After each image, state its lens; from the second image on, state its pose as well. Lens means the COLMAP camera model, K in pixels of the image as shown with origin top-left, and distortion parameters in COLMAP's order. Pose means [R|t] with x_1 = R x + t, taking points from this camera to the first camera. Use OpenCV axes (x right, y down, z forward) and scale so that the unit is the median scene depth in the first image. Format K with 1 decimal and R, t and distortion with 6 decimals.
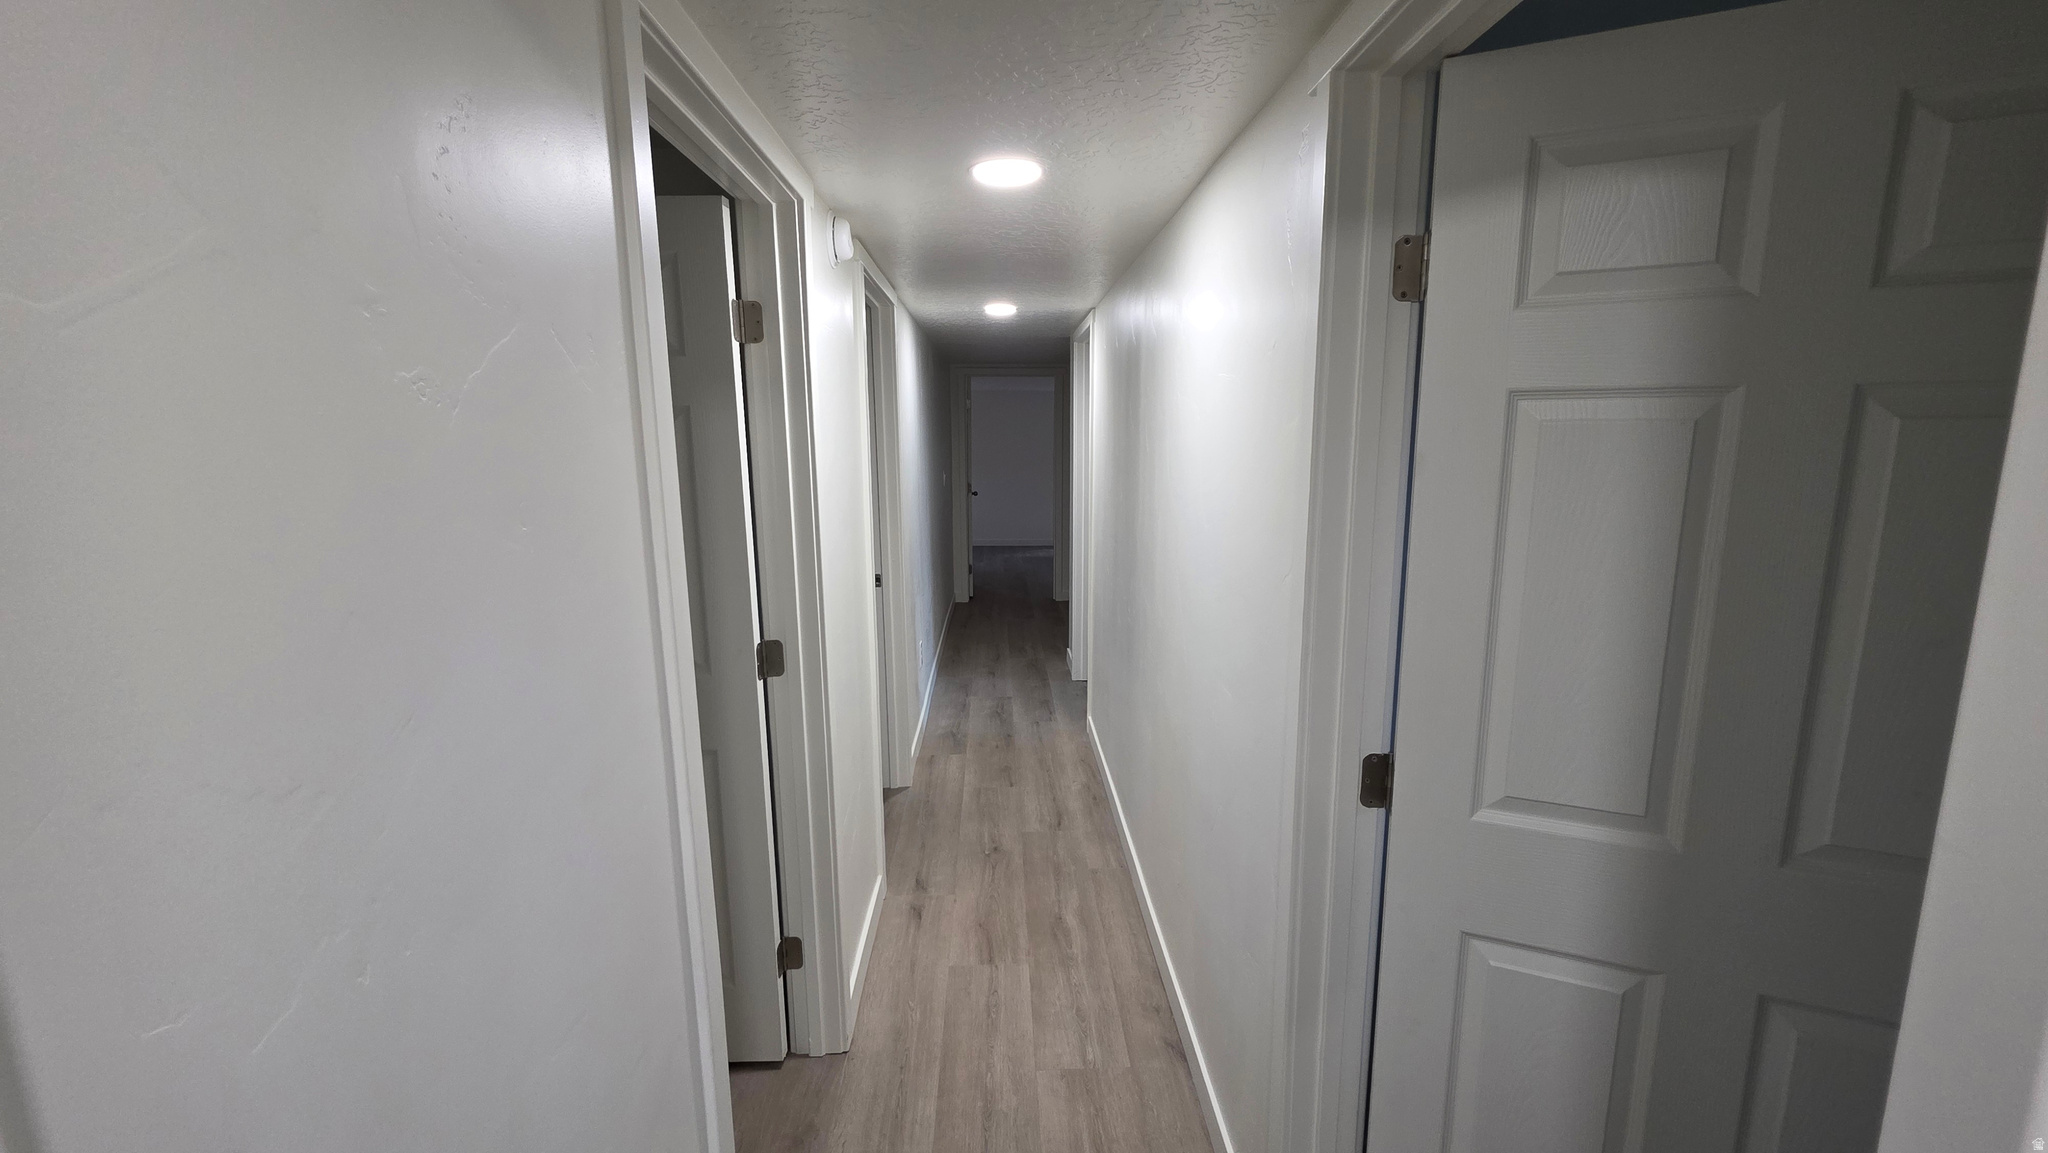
lens RADIAL K [[818.2, 0, 1035.8], [0, 818.2, 587.9], [0, 0, 1]] dist [0.001073, 0.000099]
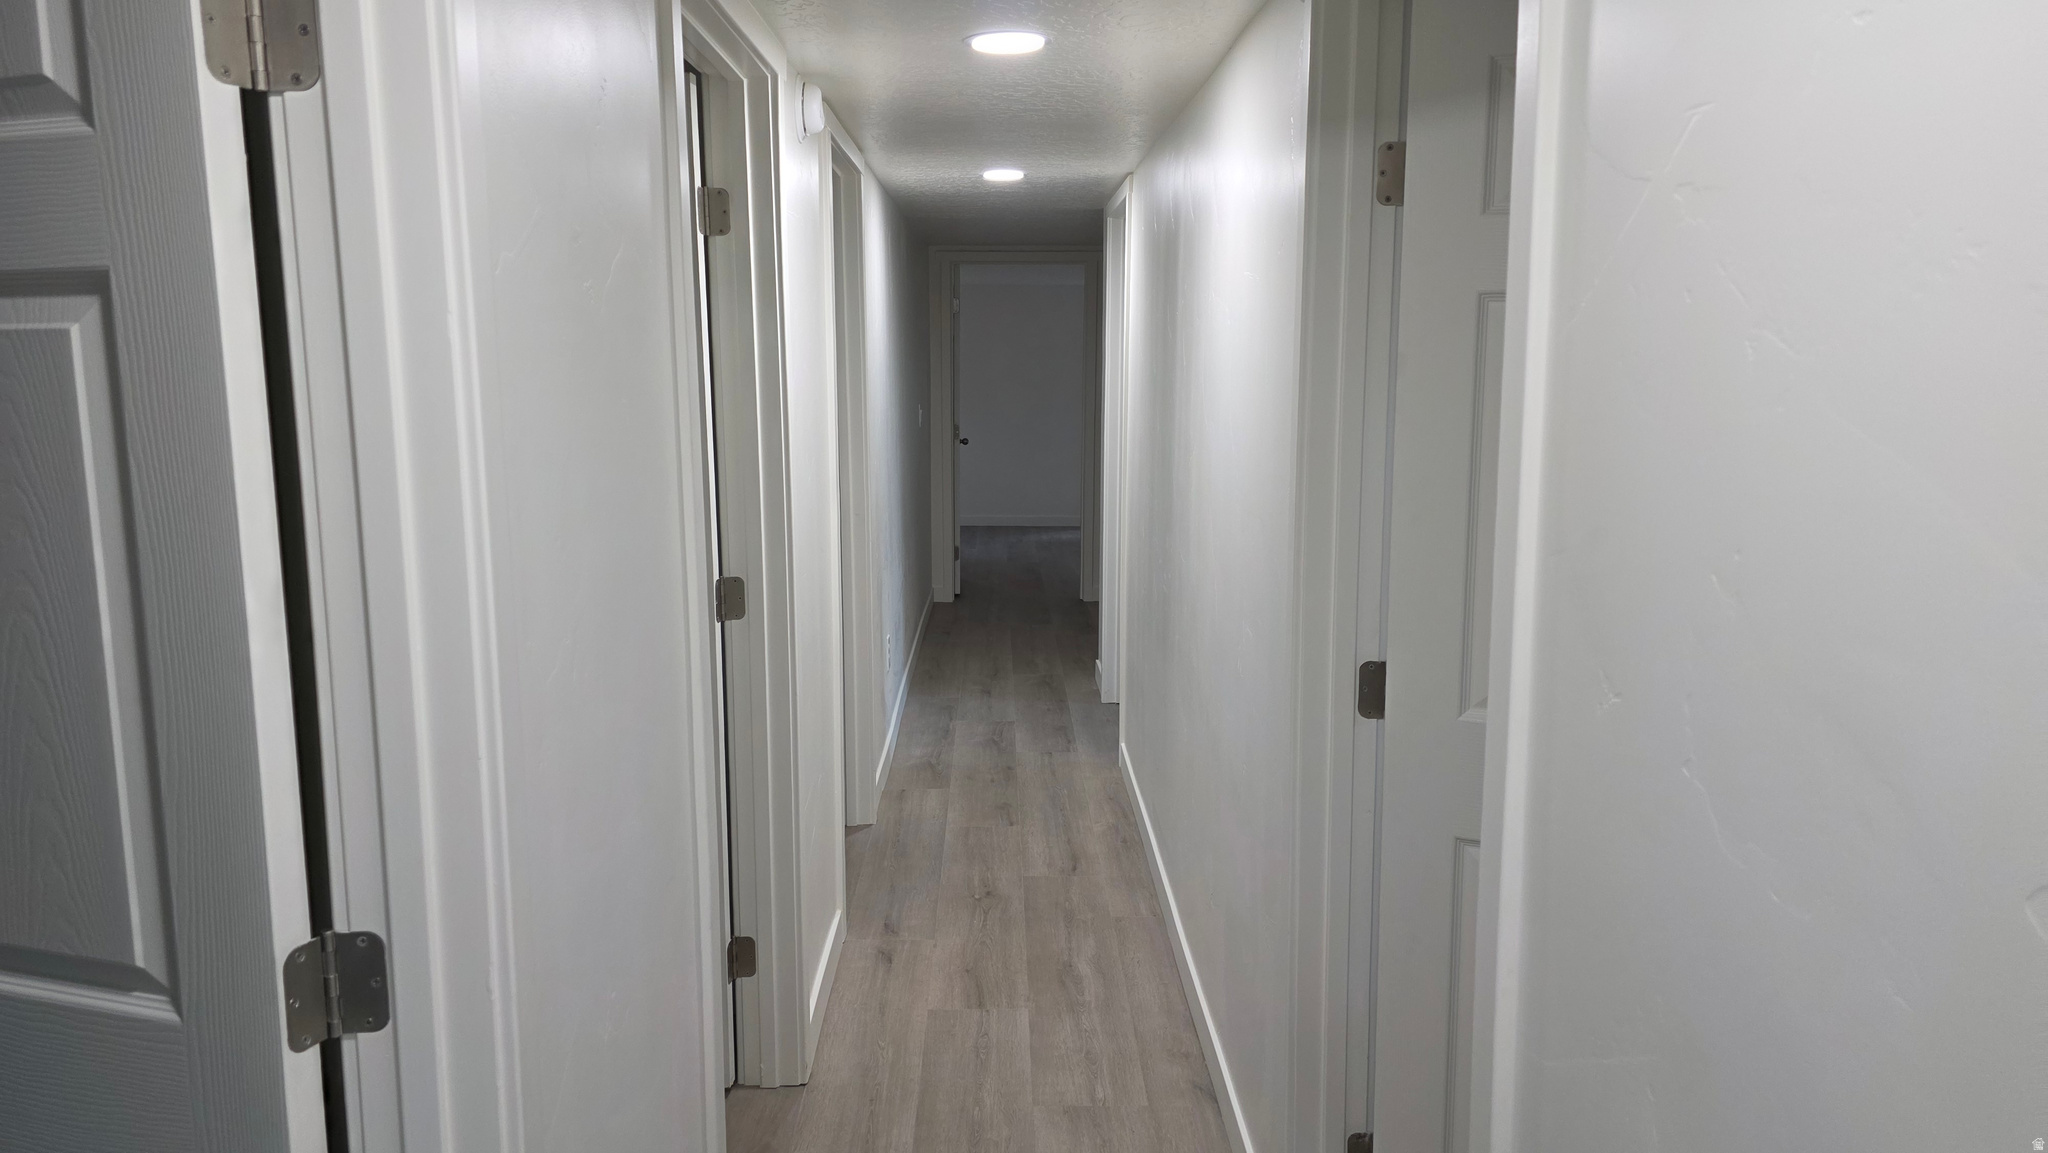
lens RADIAL K [[1362.1, 0, 1023.4], [0, 1362.1, 594.2], [0, 0, 1]] dist [0.050728, -0.019430]
pose [[0.999544, 0.008658, -0.028929, 0.019303], [-0.009017, 0.999883, -0.012324, 0.065953], [0.028819, 0.012579, 0.999506, -0.295047]]
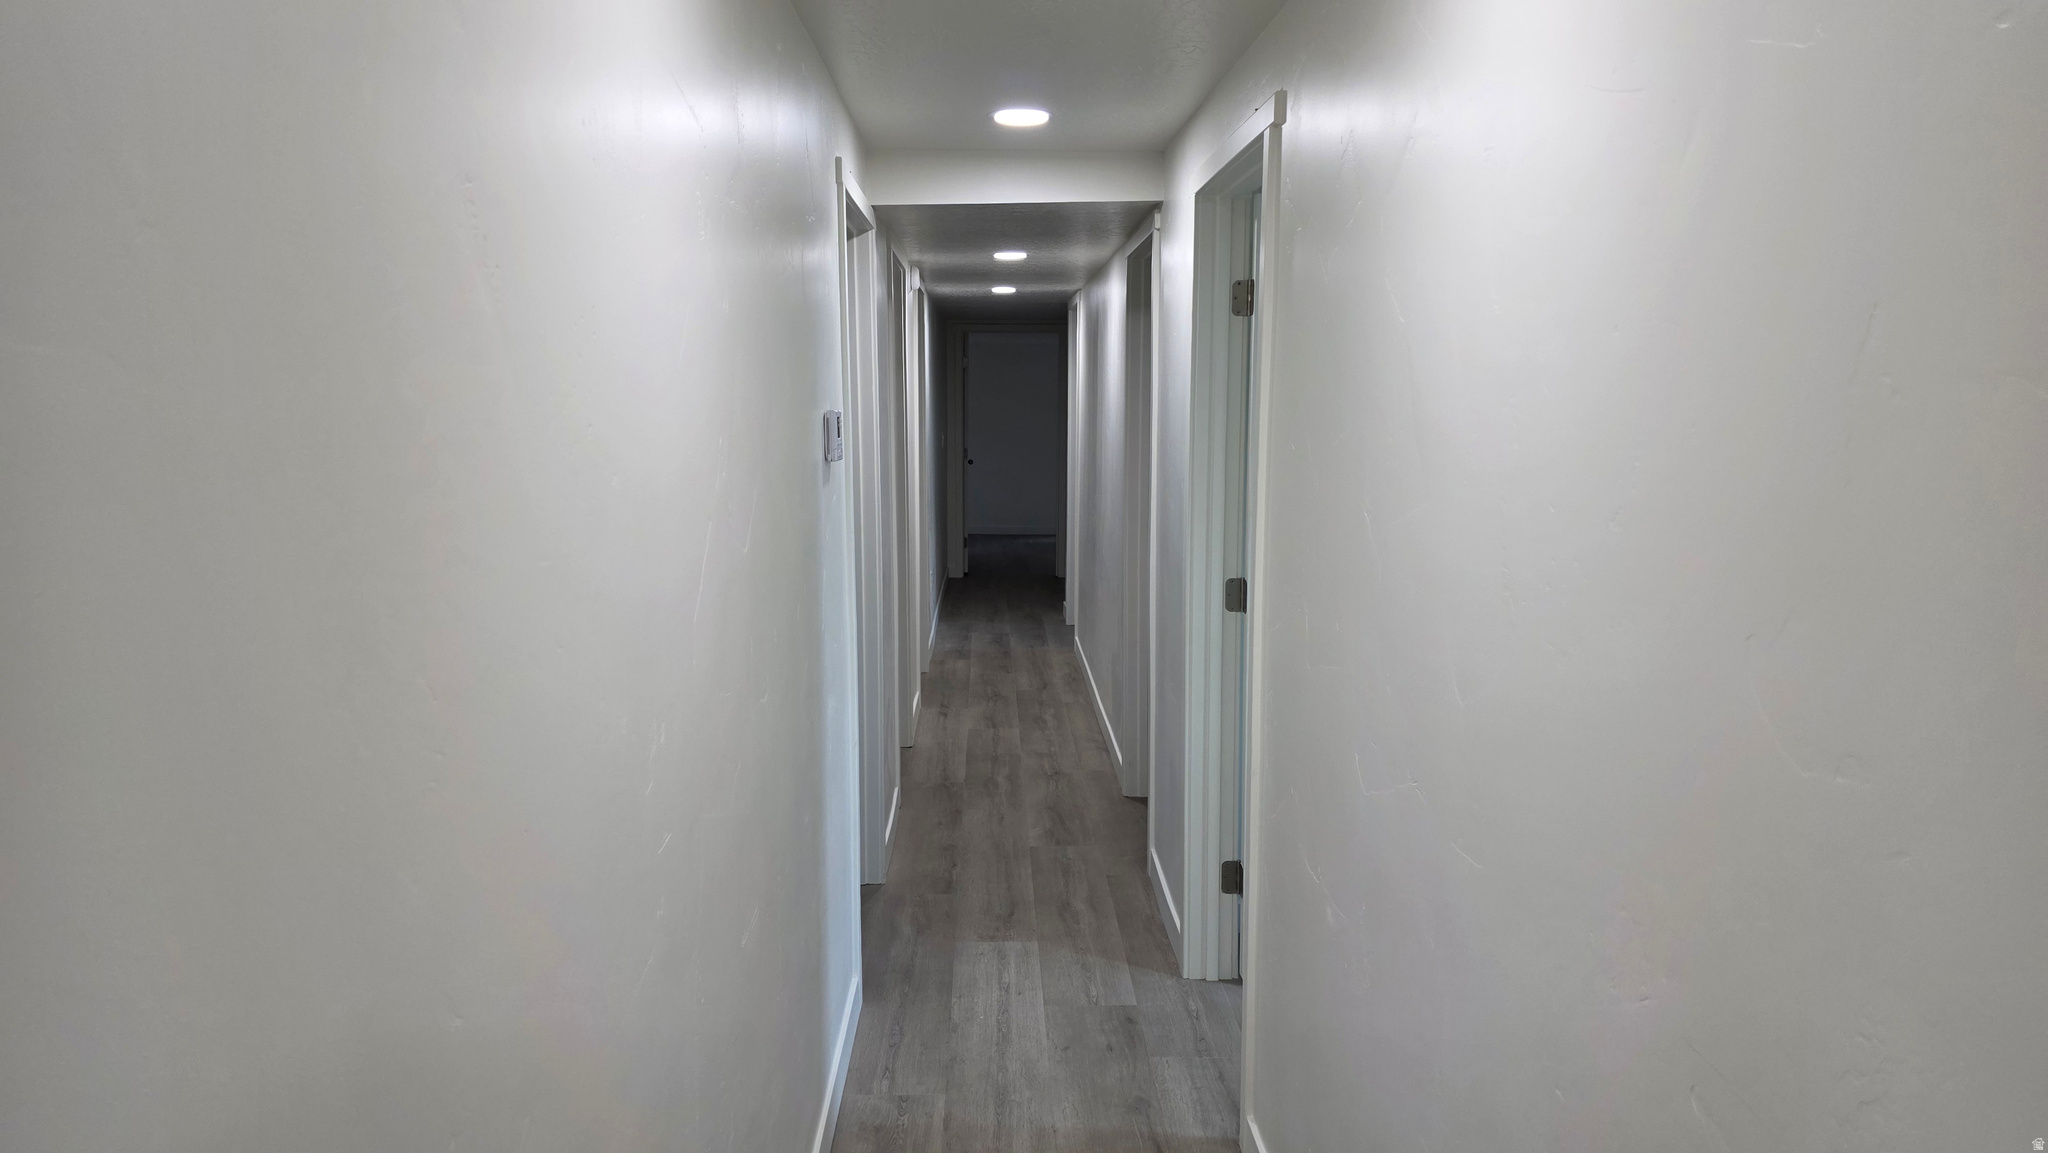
lens RADIAL K [[1362.1, 0, 1010.7], [0, 1362.1, 564.3], [0, 0, 1]] dist [0.050728, -0.019430]
pose [[0.999157, -0.022768, -0.034149, 0.064551], [0.020472, 0.997600, -0.066140, 0.282525], [0.035573, 0.065385, 0.997226, -1.442404]]
